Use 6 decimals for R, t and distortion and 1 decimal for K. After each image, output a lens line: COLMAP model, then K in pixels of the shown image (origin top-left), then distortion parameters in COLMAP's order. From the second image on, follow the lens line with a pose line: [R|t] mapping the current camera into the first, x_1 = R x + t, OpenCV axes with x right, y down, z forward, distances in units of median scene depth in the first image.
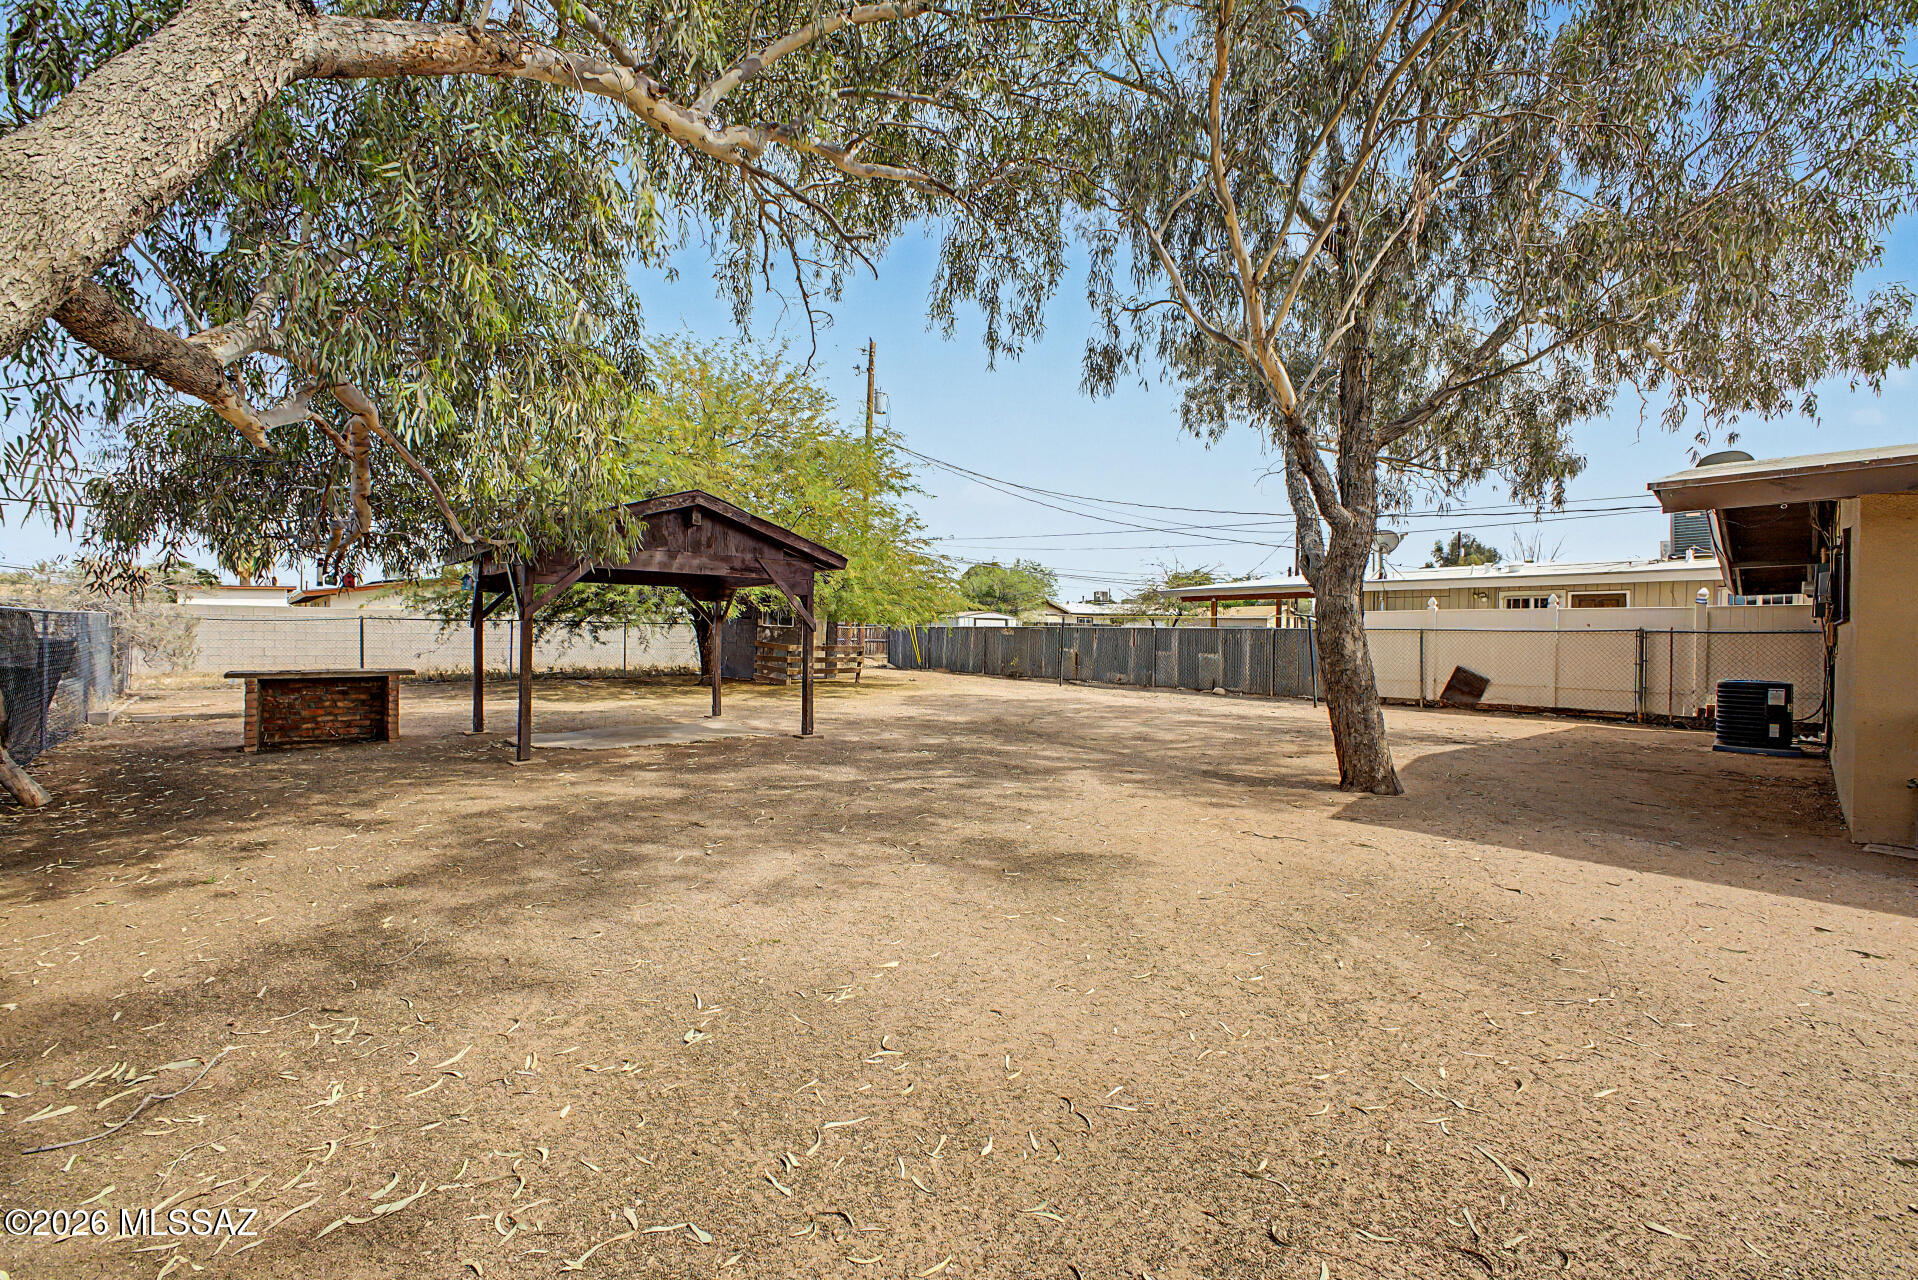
lens RADIAL K [[780.2, 0, 963.7], [0, 780.2, 636.6], [0, 0, 1]] dist [0.000237, 0.000186]
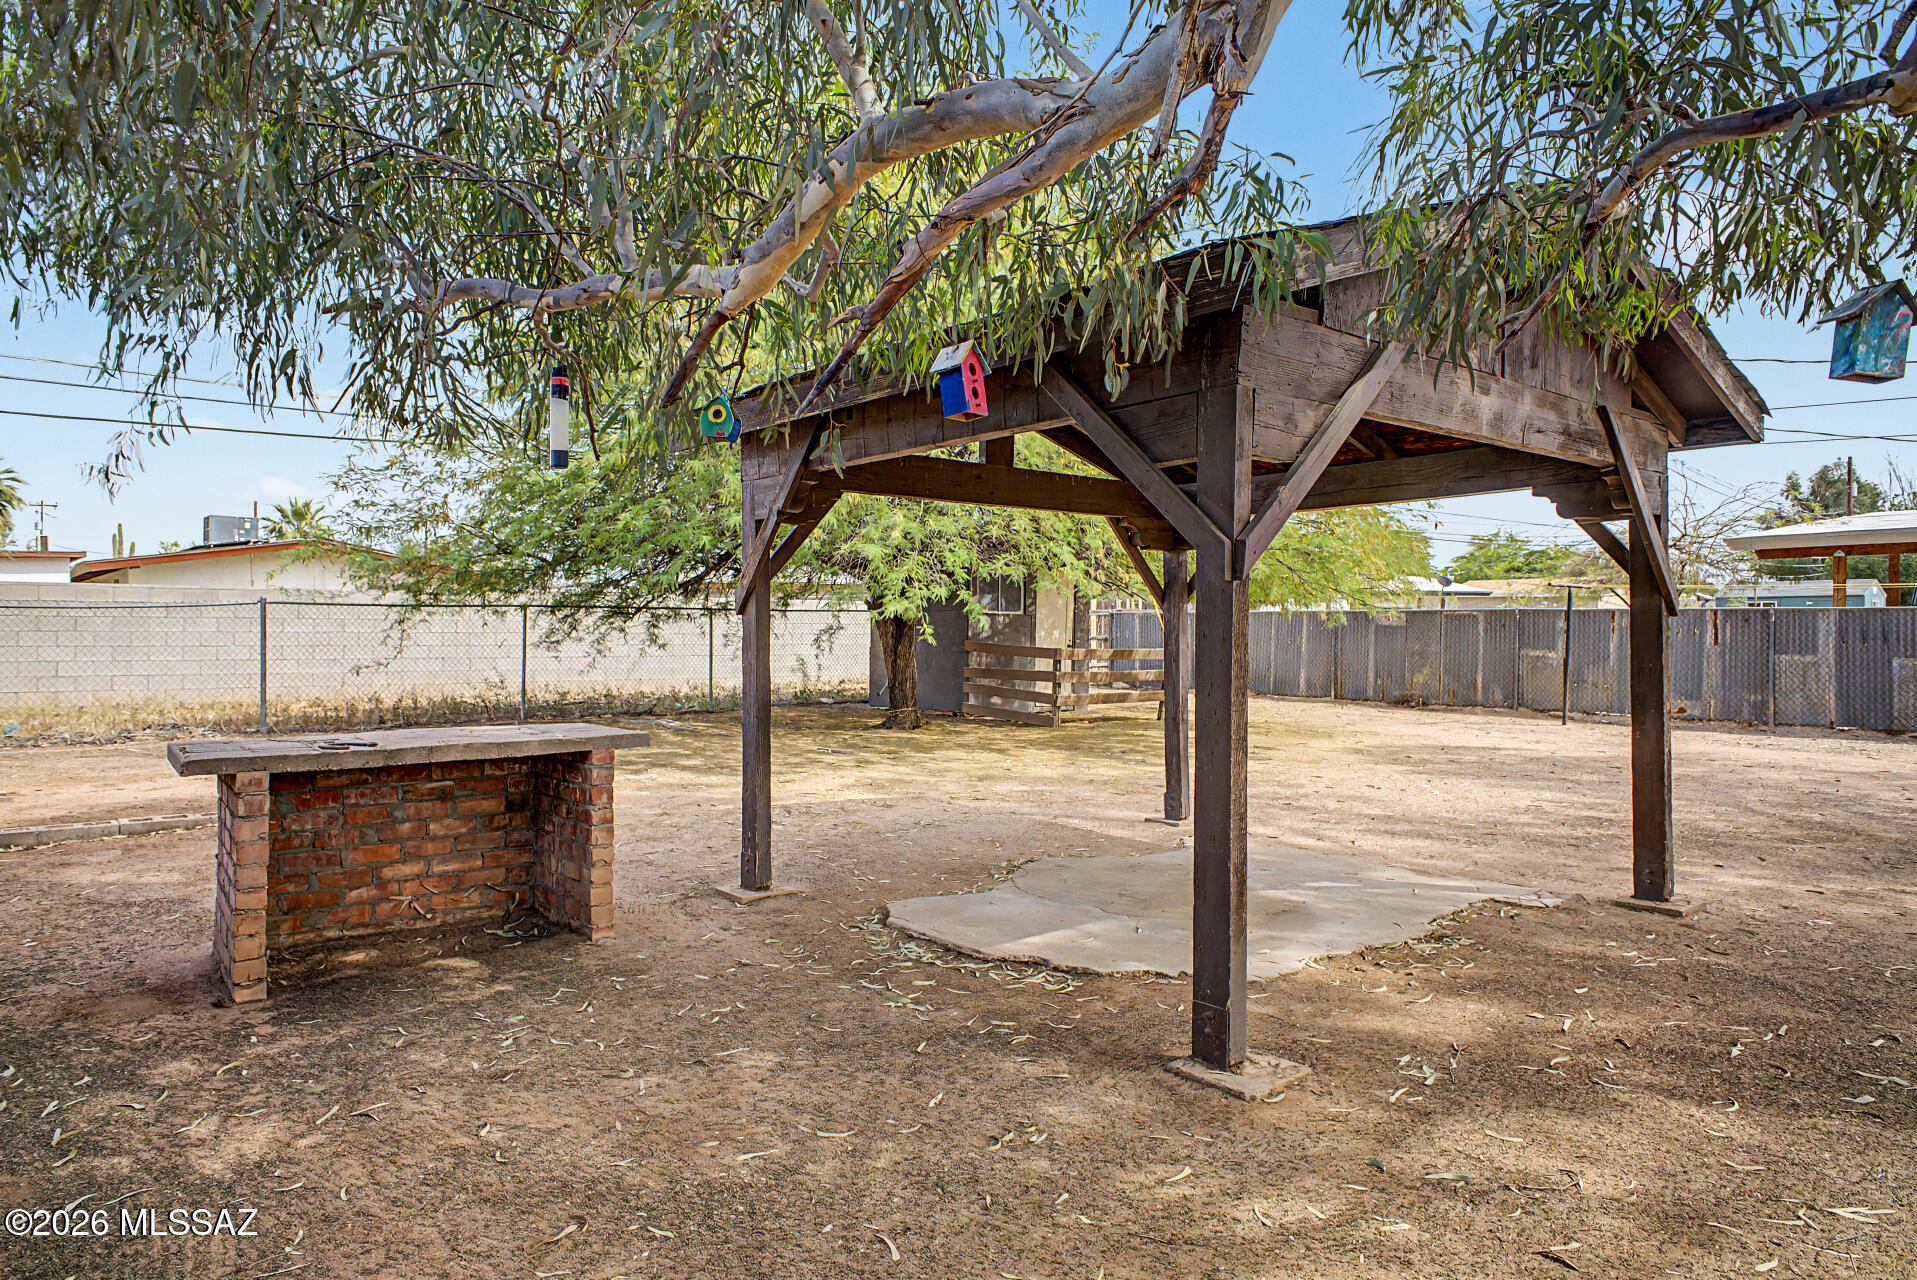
lens RADIAL K [[1137.4, 0, 955.2], [0, 1137.4, 643.7], [0, 0, 1]] dist [-0.003032, -0.000090]
pose [[0.999830, -0.007926, -0.016678, -0.281265], [0.008093, 0.999917, 0.010017, -0.000127], [0.016597, -0.010150, 0.999811, 0.248080]]
